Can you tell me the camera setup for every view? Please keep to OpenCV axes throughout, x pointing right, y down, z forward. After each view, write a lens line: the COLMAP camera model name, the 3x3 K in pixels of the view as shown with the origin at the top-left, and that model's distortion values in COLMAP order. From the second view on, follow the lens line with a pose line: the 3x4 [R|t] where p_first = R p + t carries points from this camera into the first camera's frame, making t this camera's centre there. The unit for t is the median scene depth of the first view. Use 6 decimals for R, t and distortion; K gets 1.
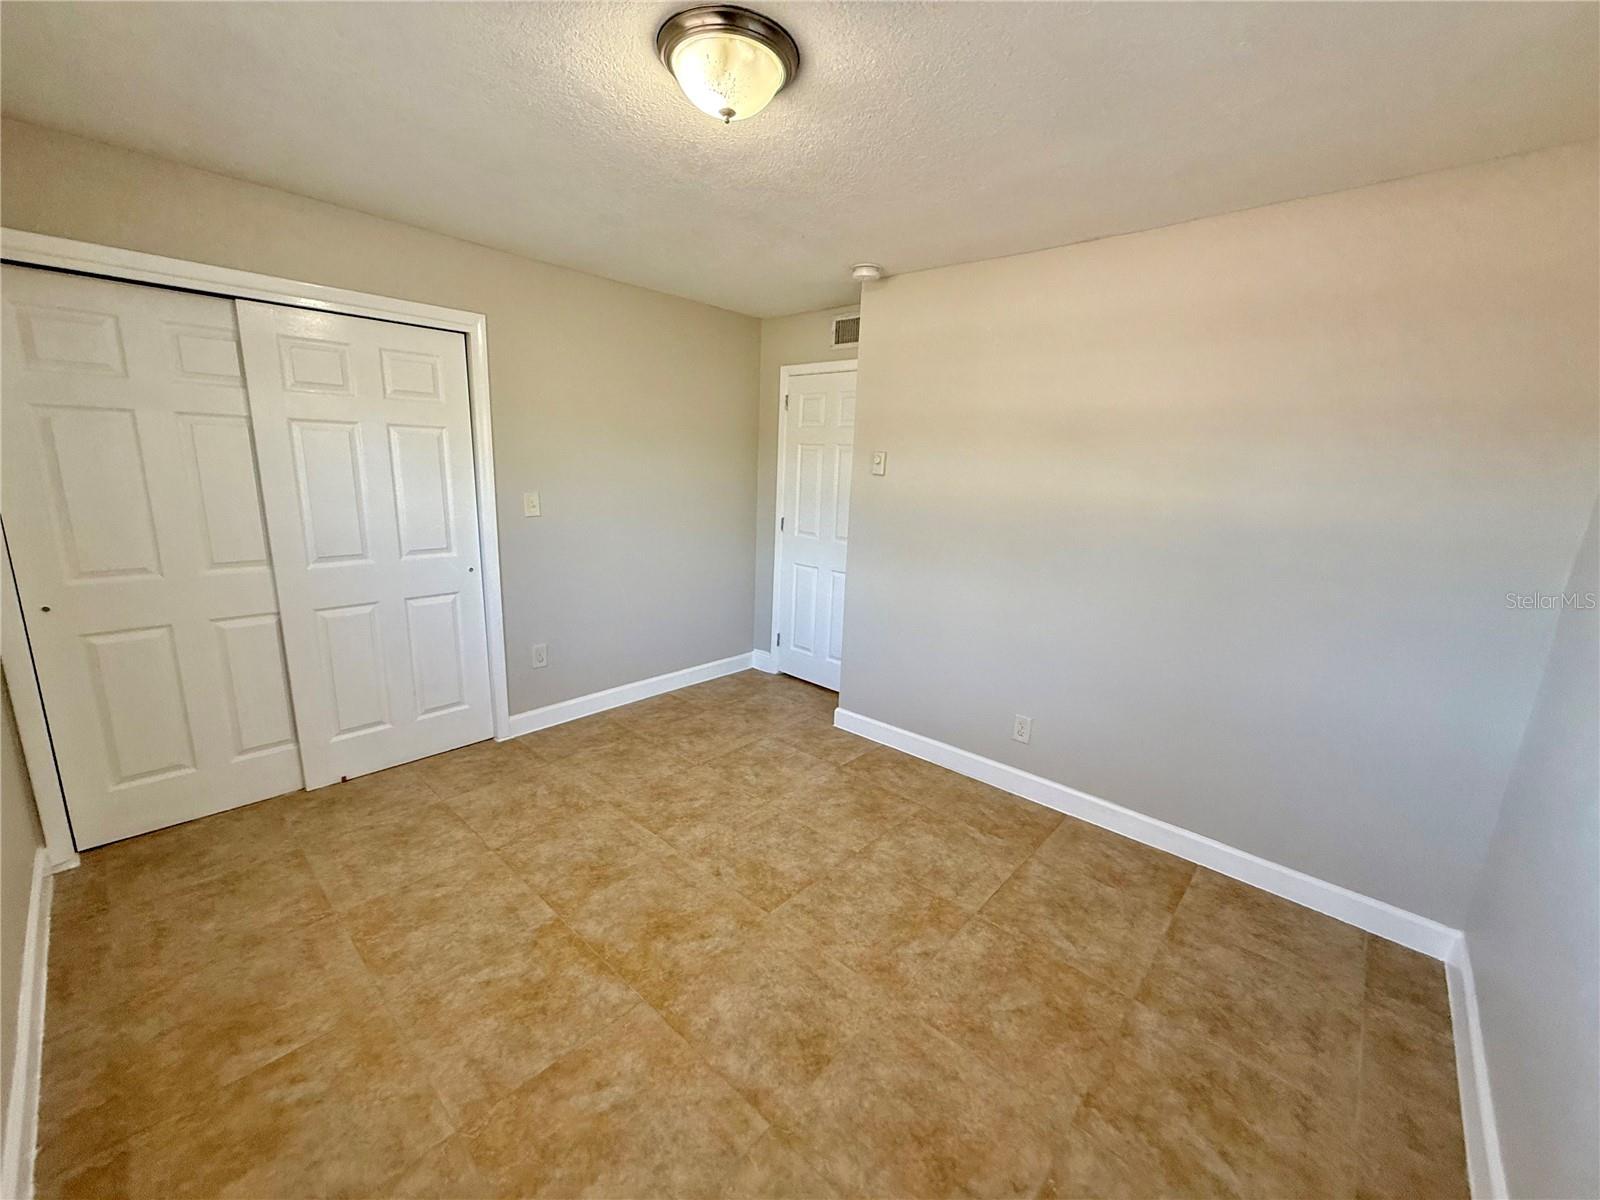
lens RADIAL K [[637.5, 0, 799.9], [0, 637.5, 599.9], [0, 0, 1]] dist [-0.002701, 0.002005]
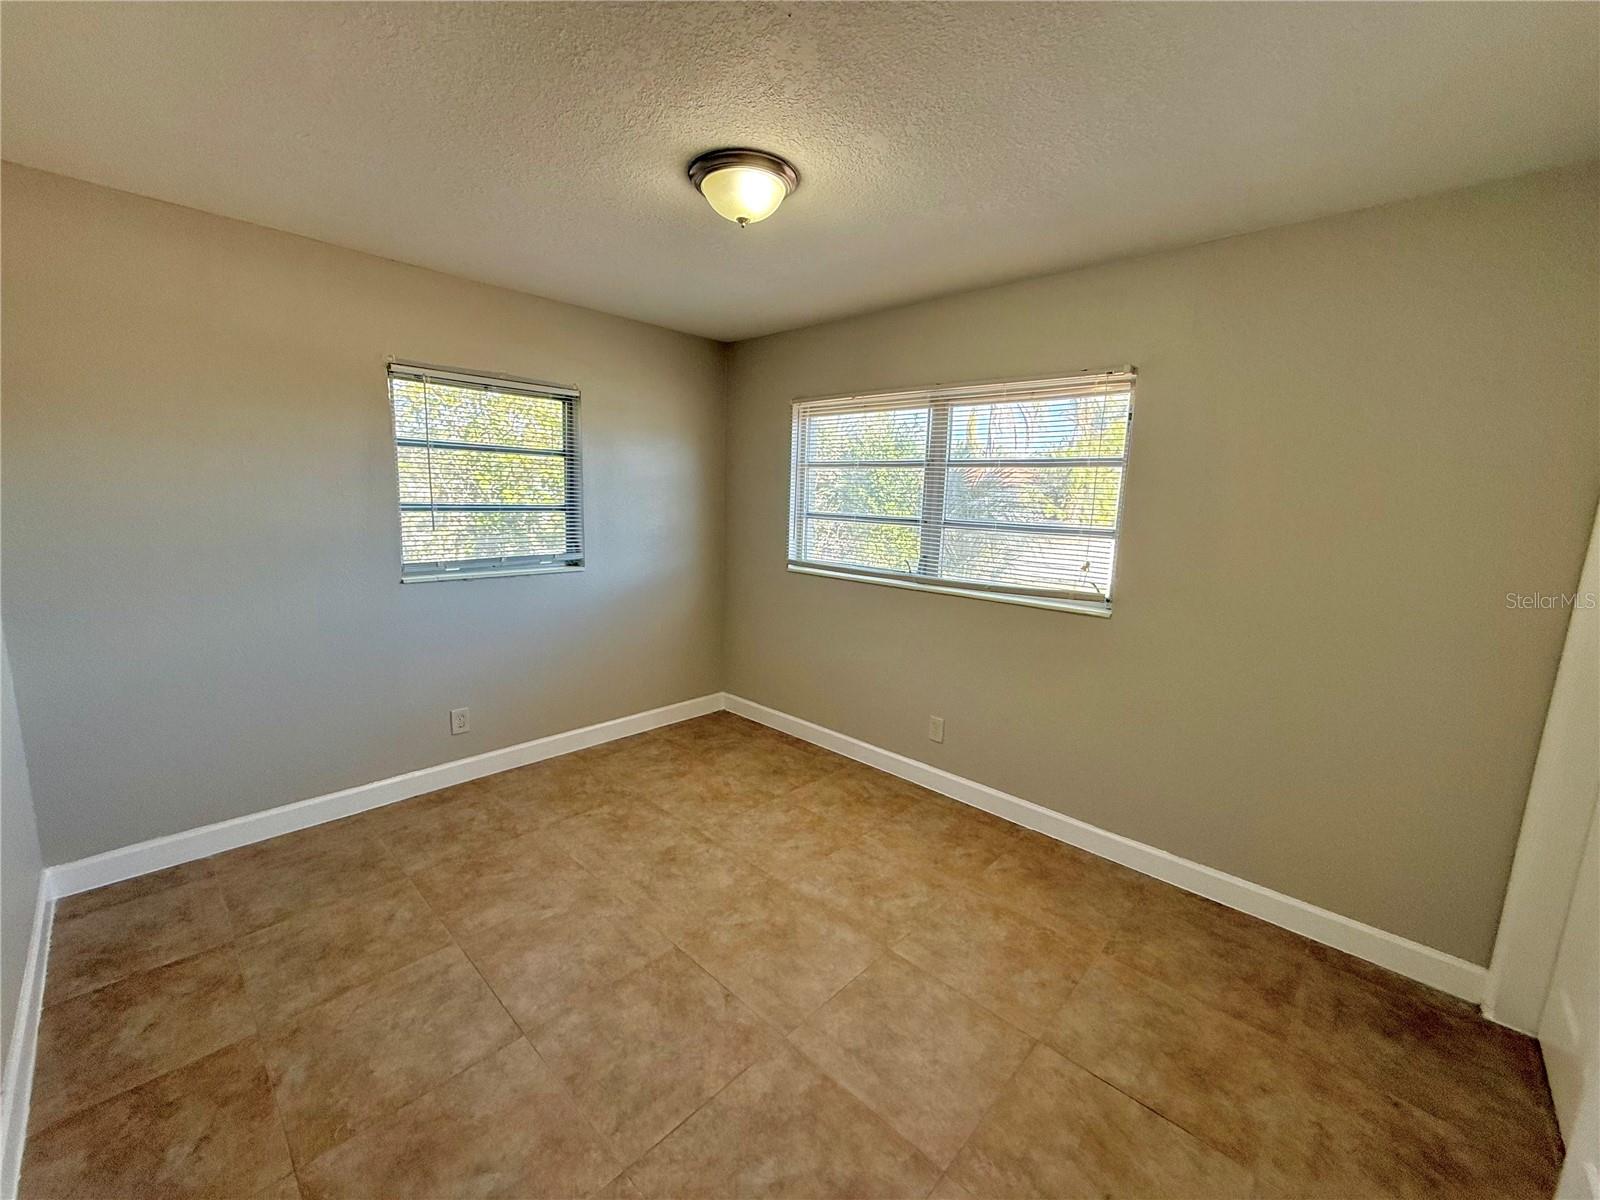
lens RADIAL K [[637.5, 0, 799.9], [0, 637.5, 599.8], [0, 0, 1]] dist [-0.002701, 0.002005]
pose [[-0.997299, -0.072929, 0.008726, -0.219103], [-0.064639, 0.927885, 0.367220, -0.384646], [-0.034878, 0.365664, -0.930093, 1.797647]]
